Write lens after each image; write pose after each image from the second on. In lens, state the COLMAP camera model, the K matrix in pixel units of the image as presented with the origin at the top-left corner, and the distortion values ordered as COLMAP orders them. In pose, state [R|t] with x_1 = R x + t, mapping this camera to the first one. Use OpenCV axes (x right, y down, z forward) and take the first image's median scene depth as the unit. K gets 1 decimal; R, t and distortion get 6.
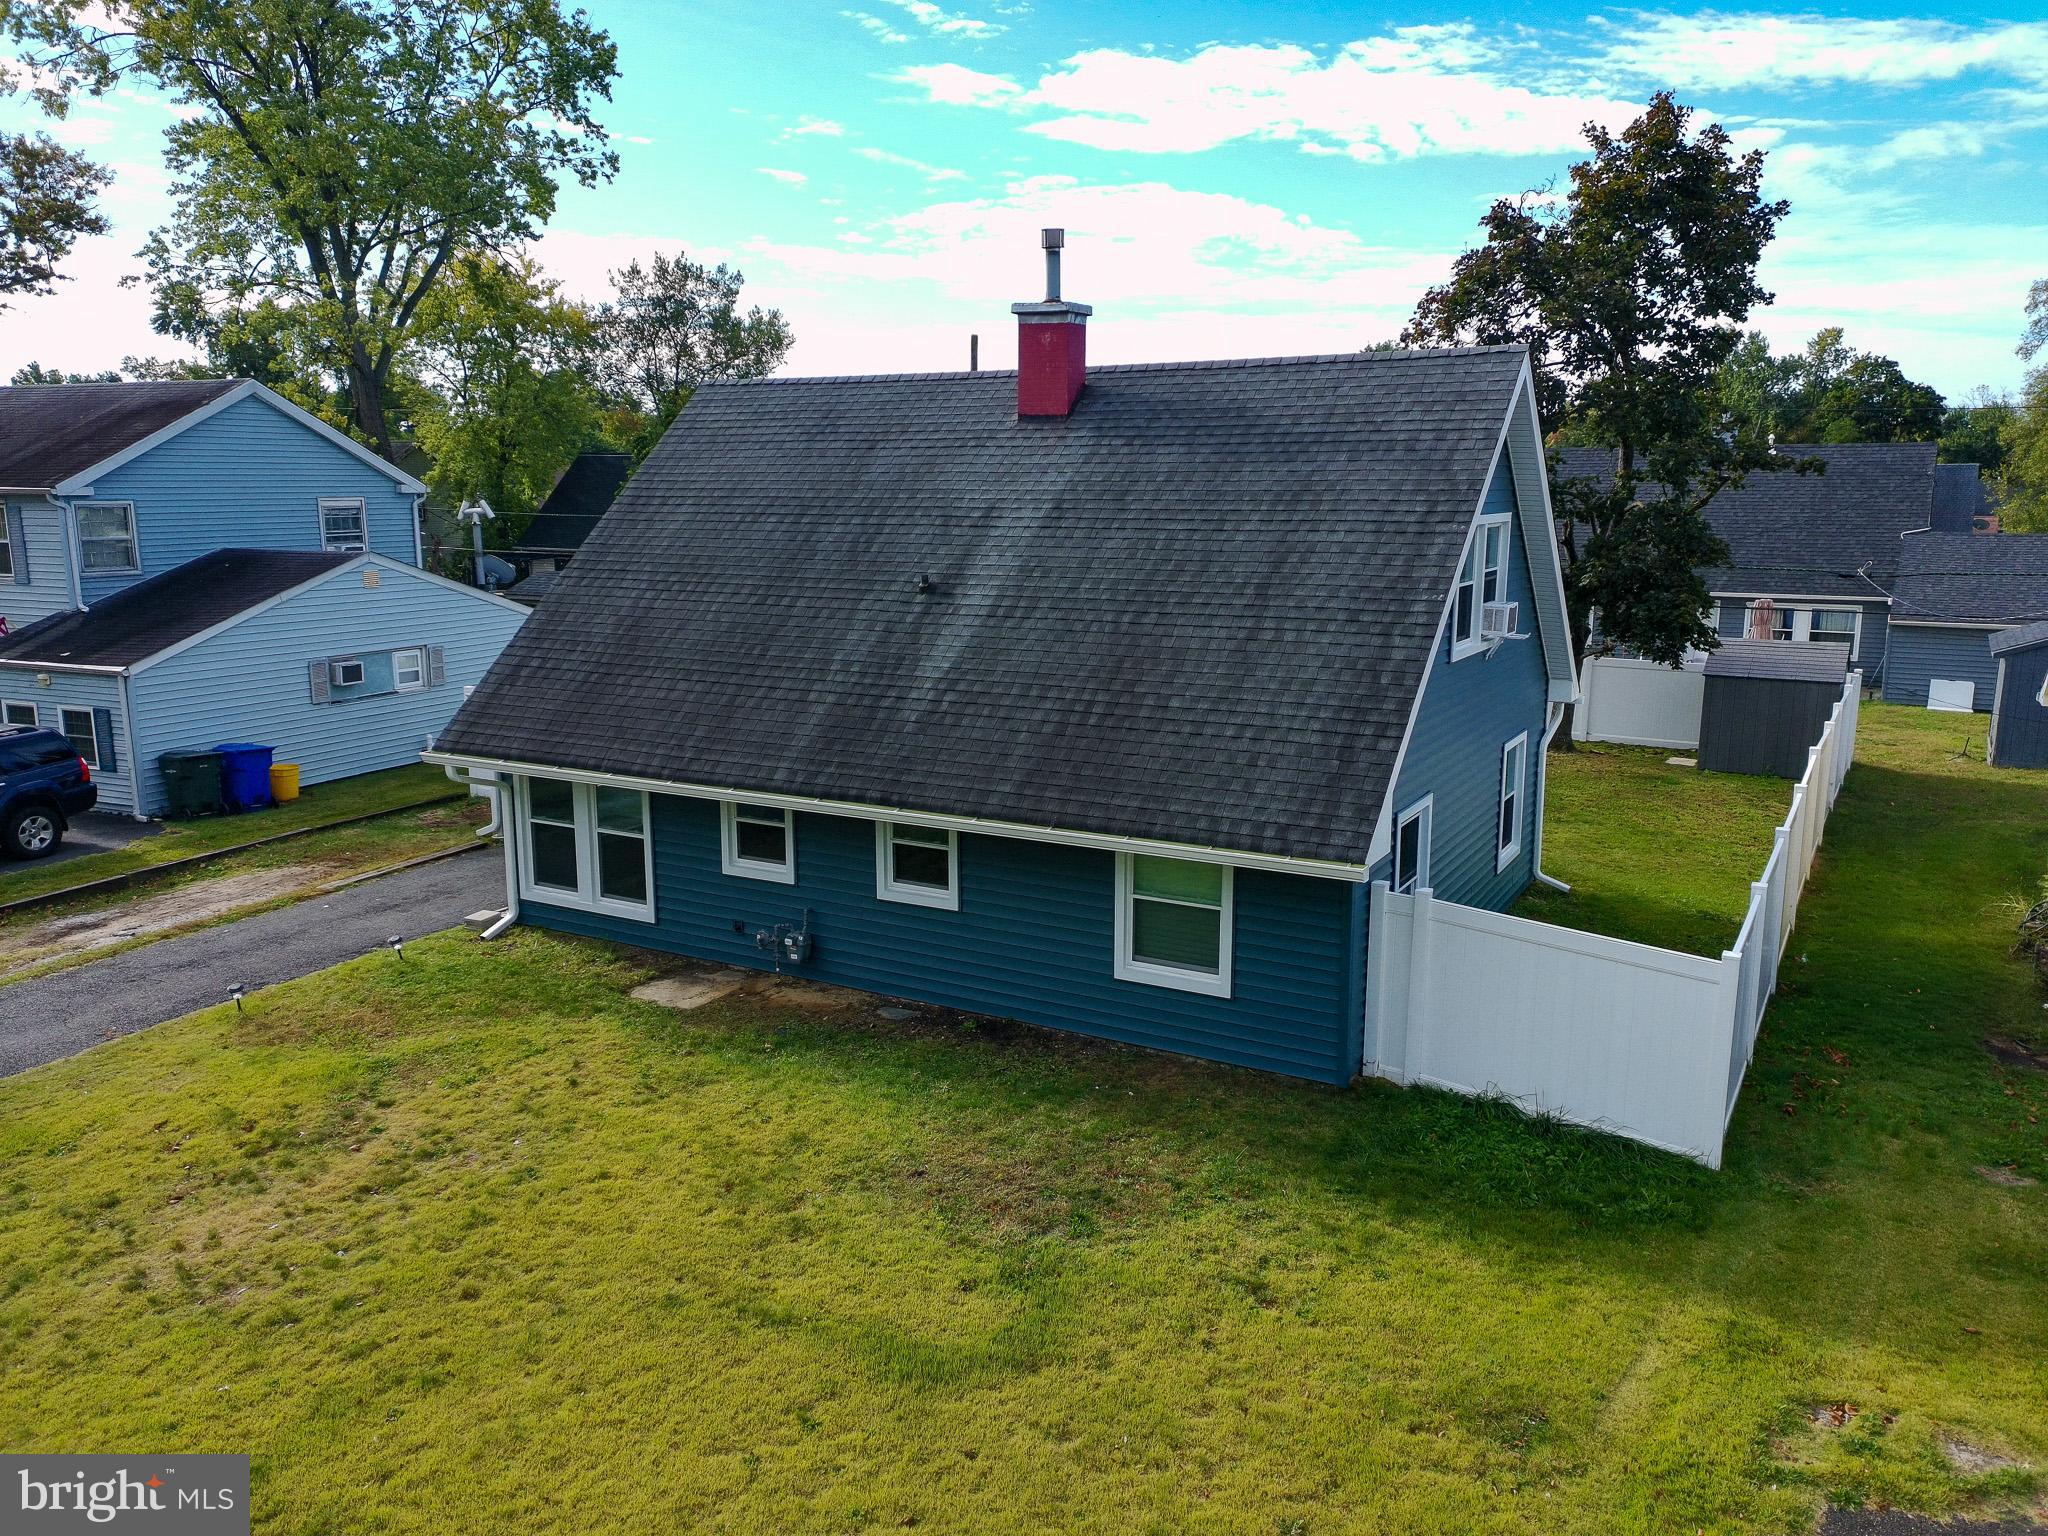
lens RADIAL K [[1515.1, 0, 1035.8], [0, 1515.1, 764.2], [0, 0, 1]] dist [0.065741, -0.062031]
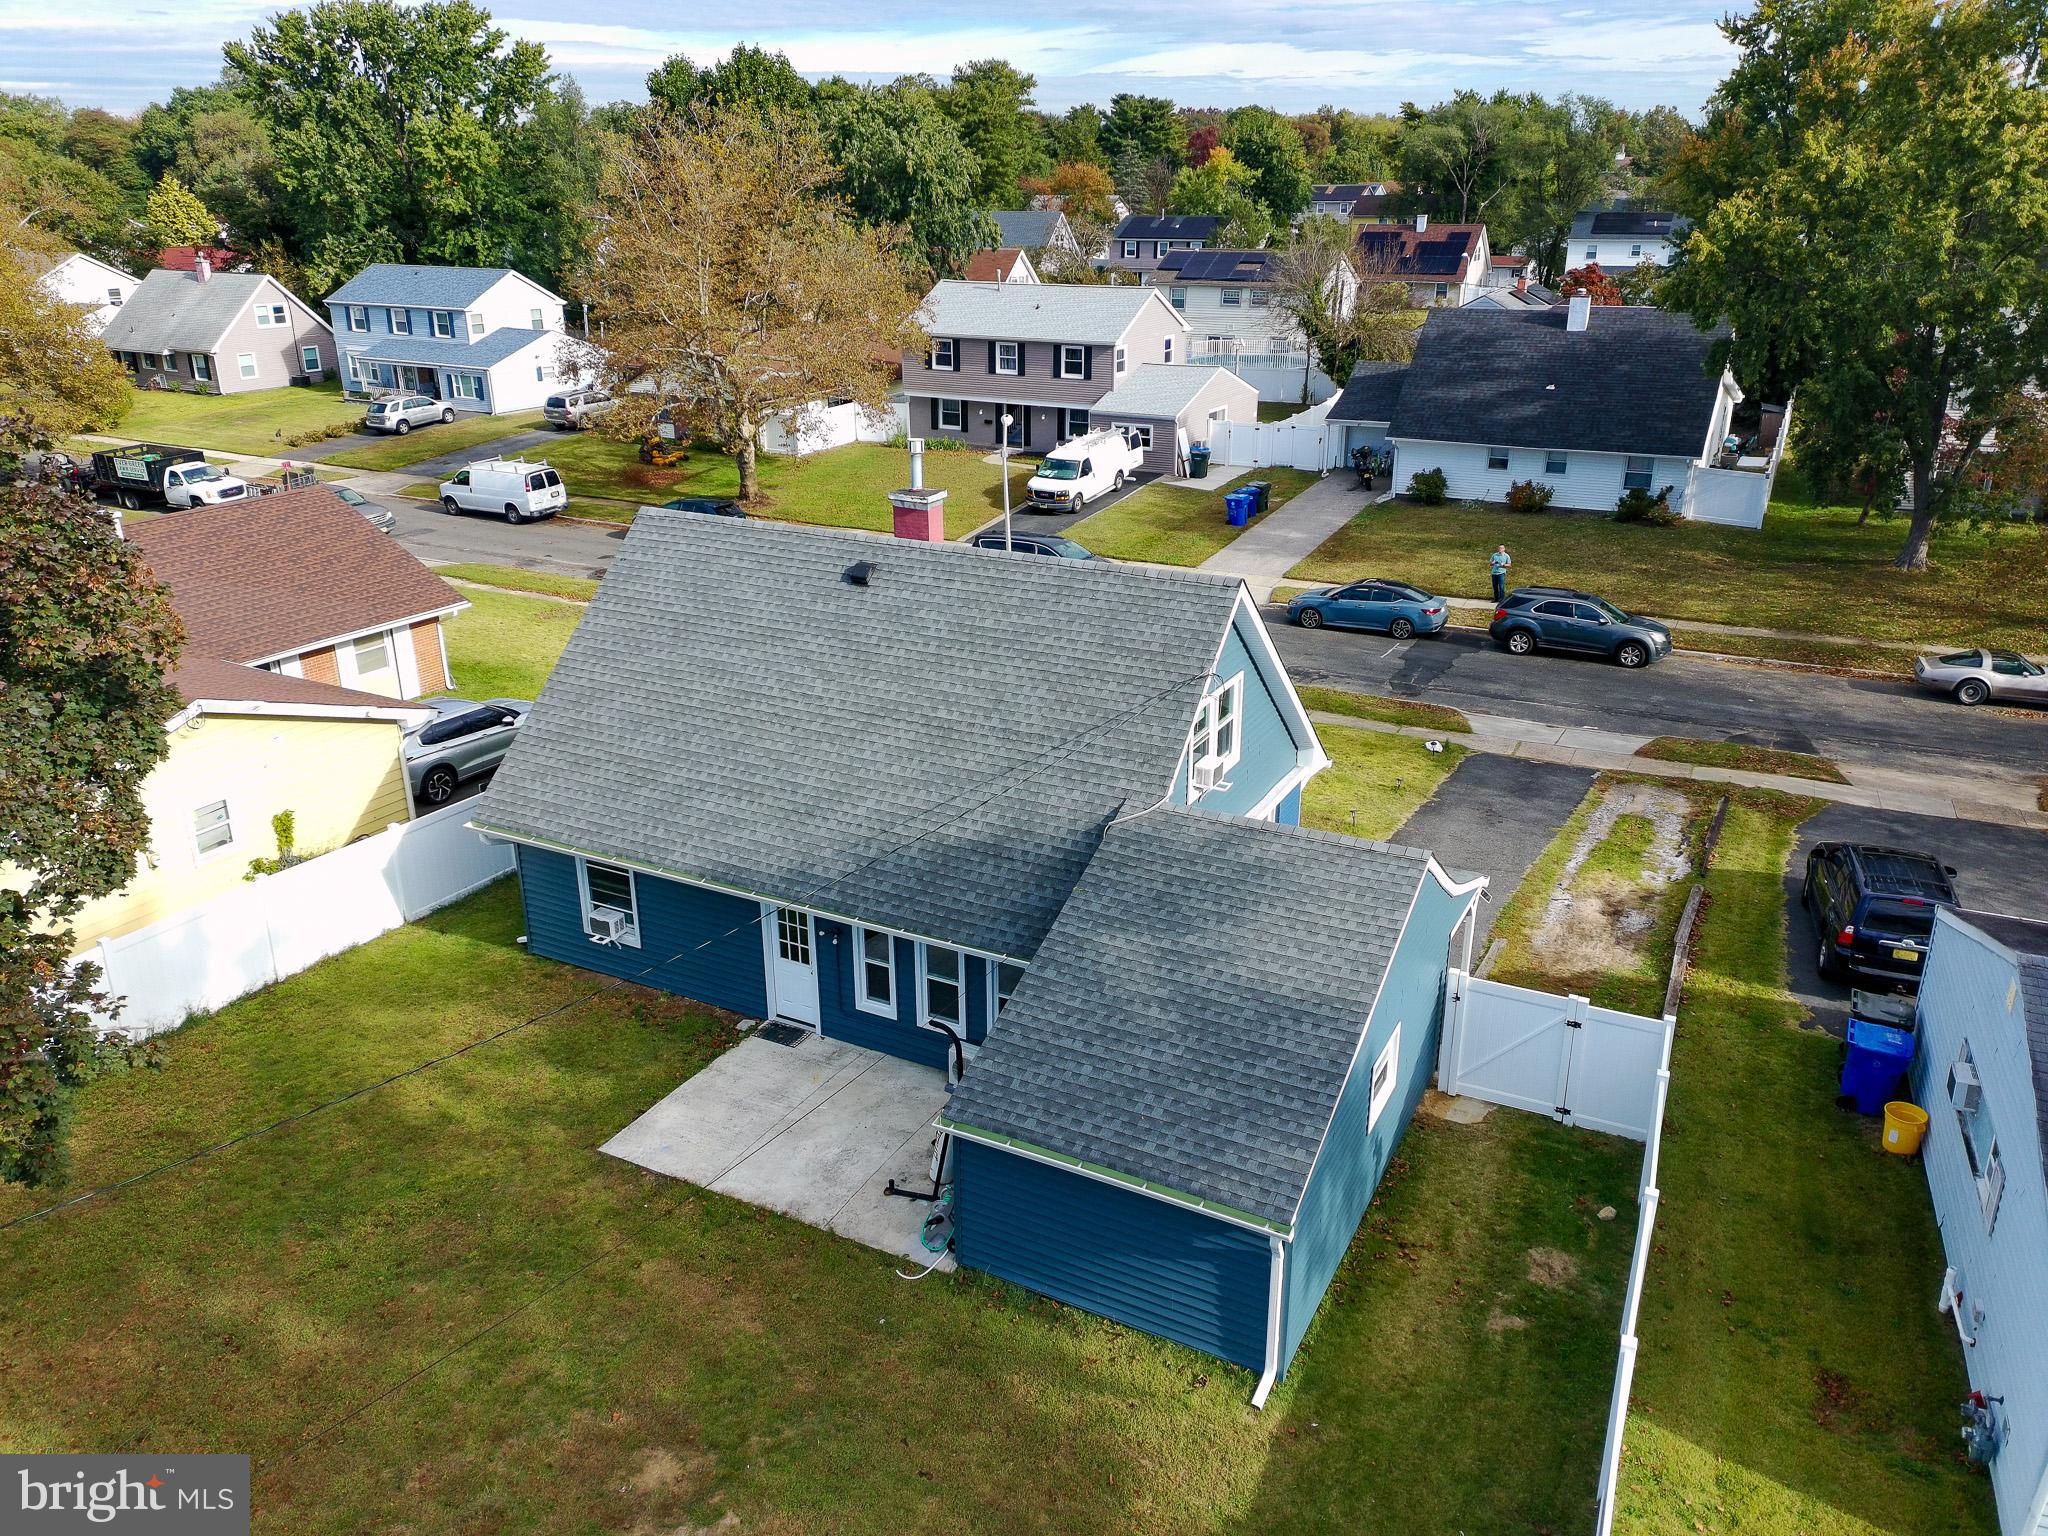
lens RADIAL K [[1515.1, 0, 1035.8], [0, 1515.1, 764.2], [0, 0, 1]] dist [0.065741, -0.062031]
pose [[-0.999458, 0.011216, -0.030934, -0.056560], [-0.006576, 0.853060, 0.521772, -0.898271], [0.032241, 0.521693, -0.852524, 2.561617]]
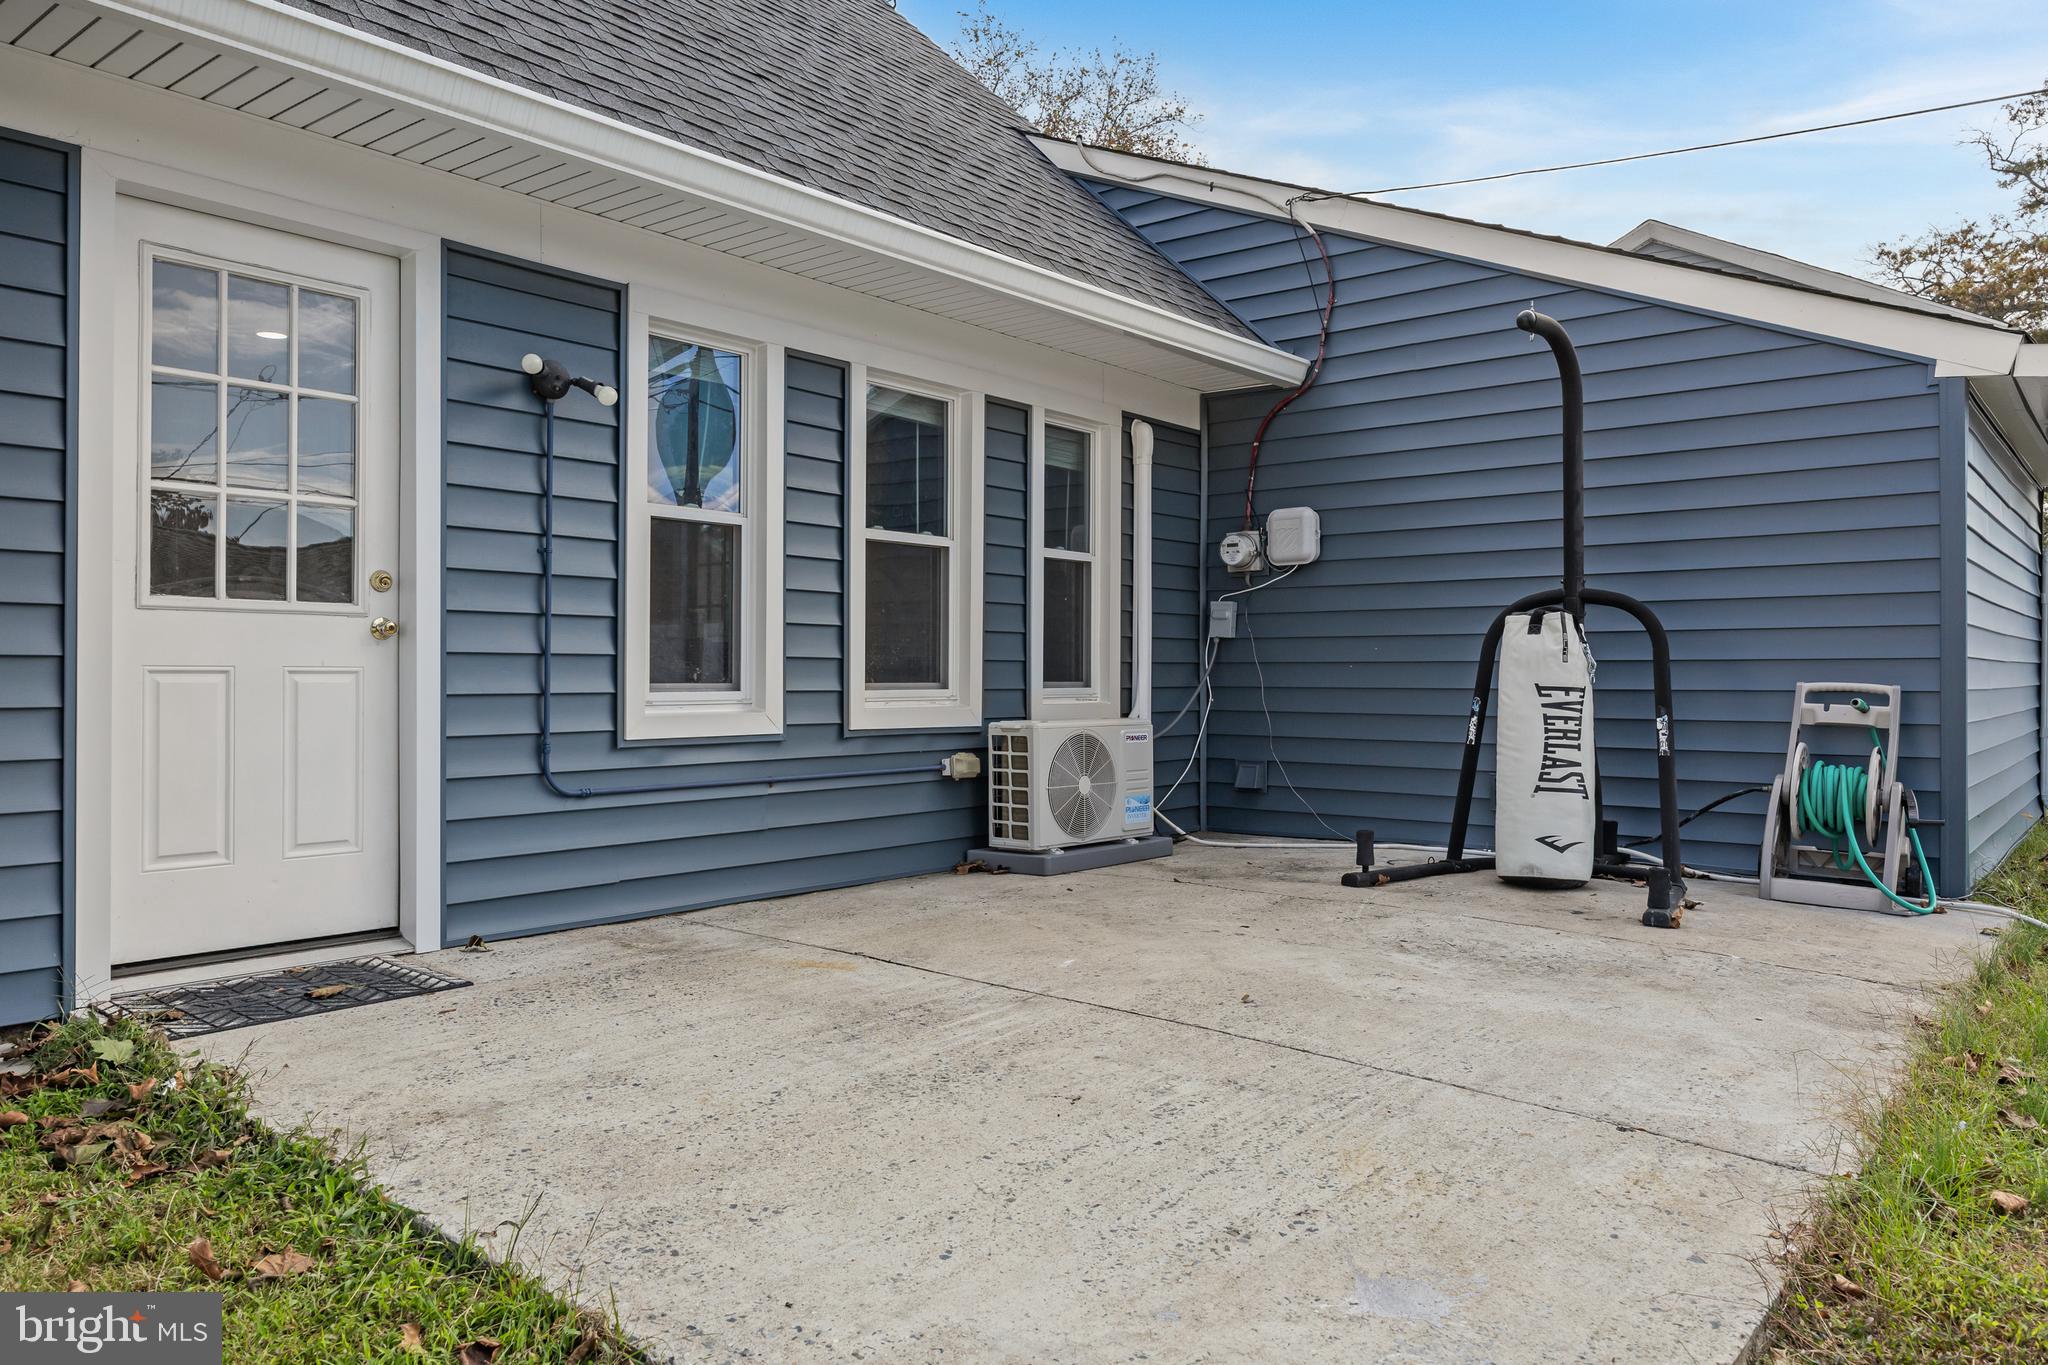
lens RADIAL K [[1444.9, 0, 1024.0], [0, 1444.9, 682.5], [0, 0, 1]] dist [0.002627, 0.000882]
pose [[-0.165844, -0.000042, -0.986152, 0.359619], [-0.190236, 0.981218, 0.031950, -0.017365], [0.967629, 0.192900, -0.162737, 1.614220]]
